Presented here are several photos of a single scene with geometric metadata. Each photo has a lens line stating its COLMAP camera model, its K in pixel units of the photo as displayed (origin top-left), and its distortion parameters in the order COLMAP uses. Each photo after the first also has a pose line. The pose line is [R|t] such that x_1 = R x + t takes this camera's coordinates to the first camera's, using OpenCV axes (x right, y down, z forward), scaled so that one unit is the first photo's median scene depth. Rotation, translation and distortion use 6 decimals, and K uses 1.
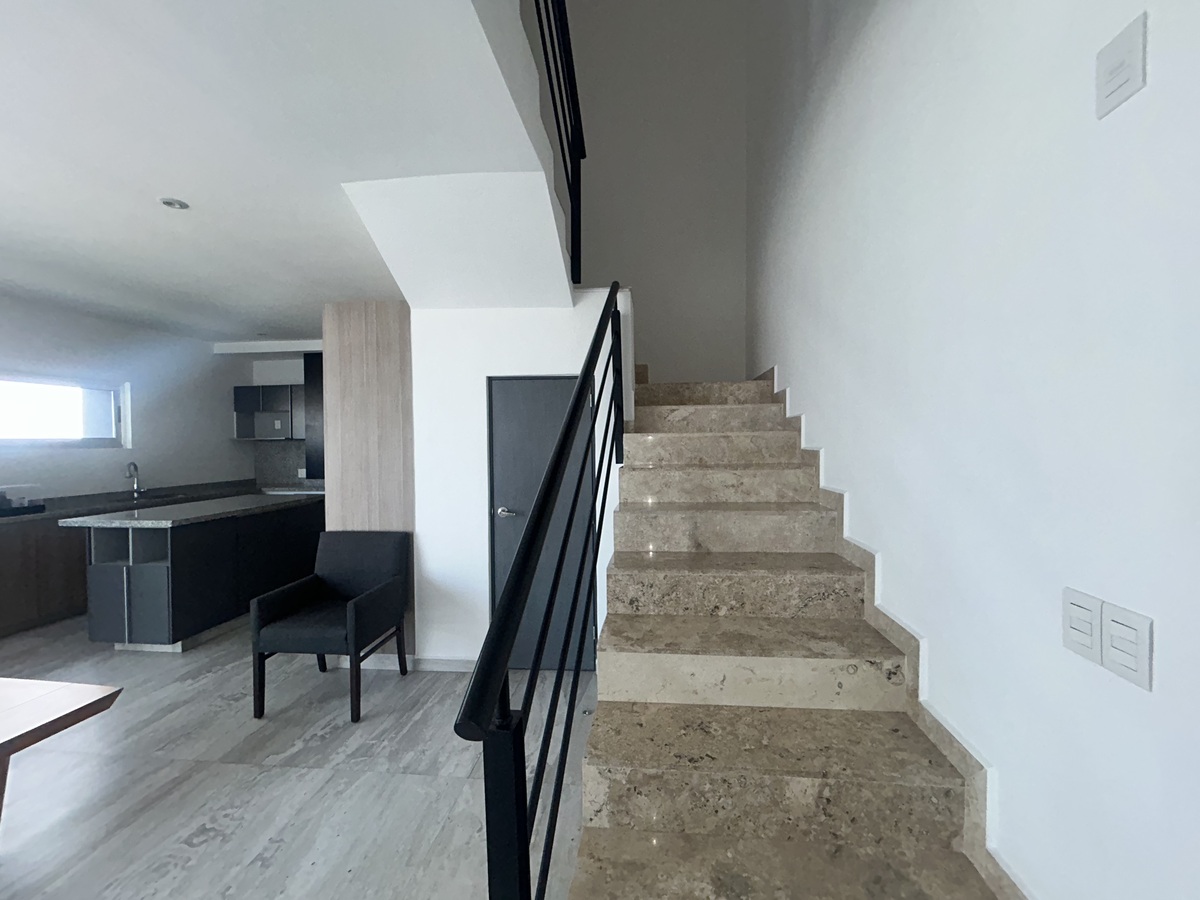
lens RADIAL K [[485.6, 0, 585.7], [0, 485.6, 448.5], [0, 0, 1]] dist [0.010131, 0.000140]
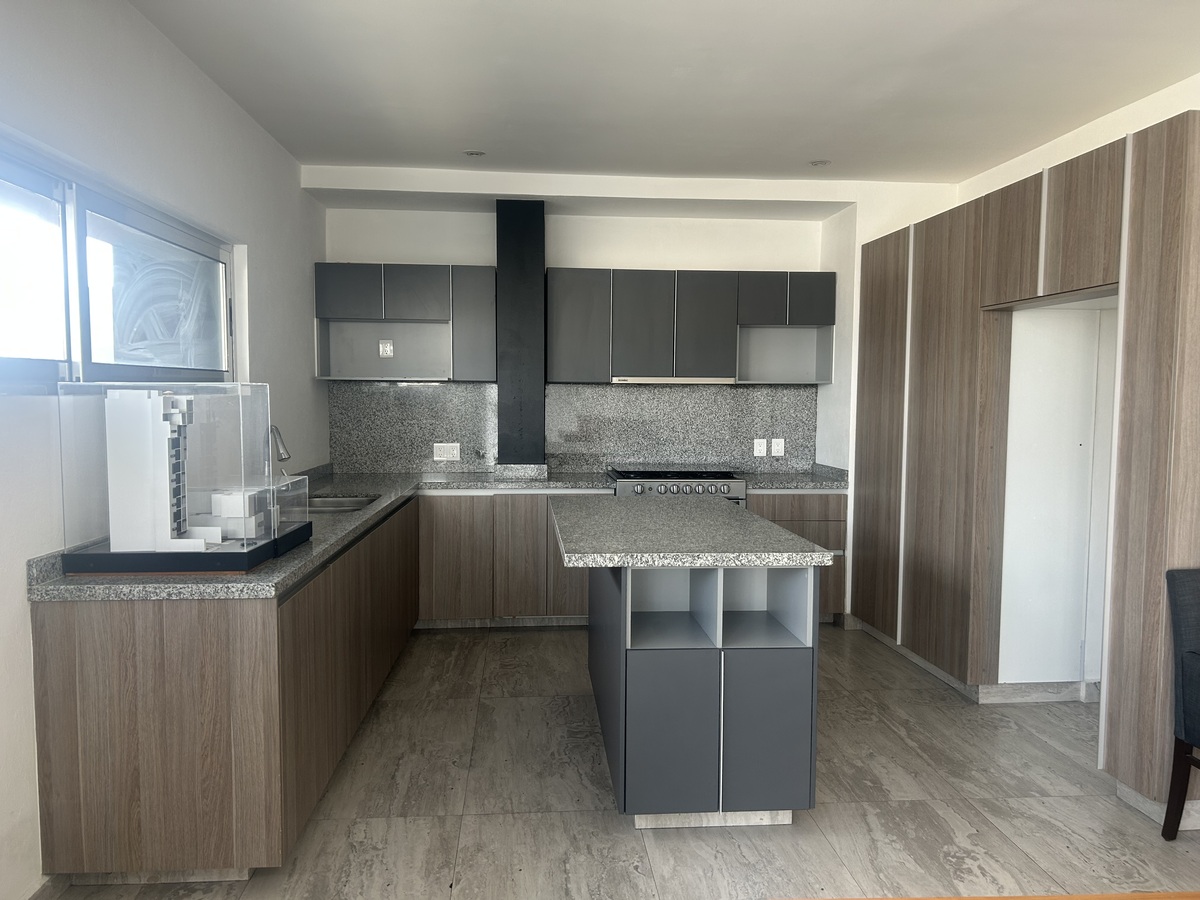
lens RADIAL K [[892.4, 0, 601.7], [0, 892.4, 455.8], [0, 0, 1]] dist [0.032868, 0.001080]
pose [[0.974891, 0.003801, 0.222650, -0.984394], [-0.015488, 0.998590, 0.050766, 0.011287], [-0.222144, -0.052940, 0.973576, 0.164743]]
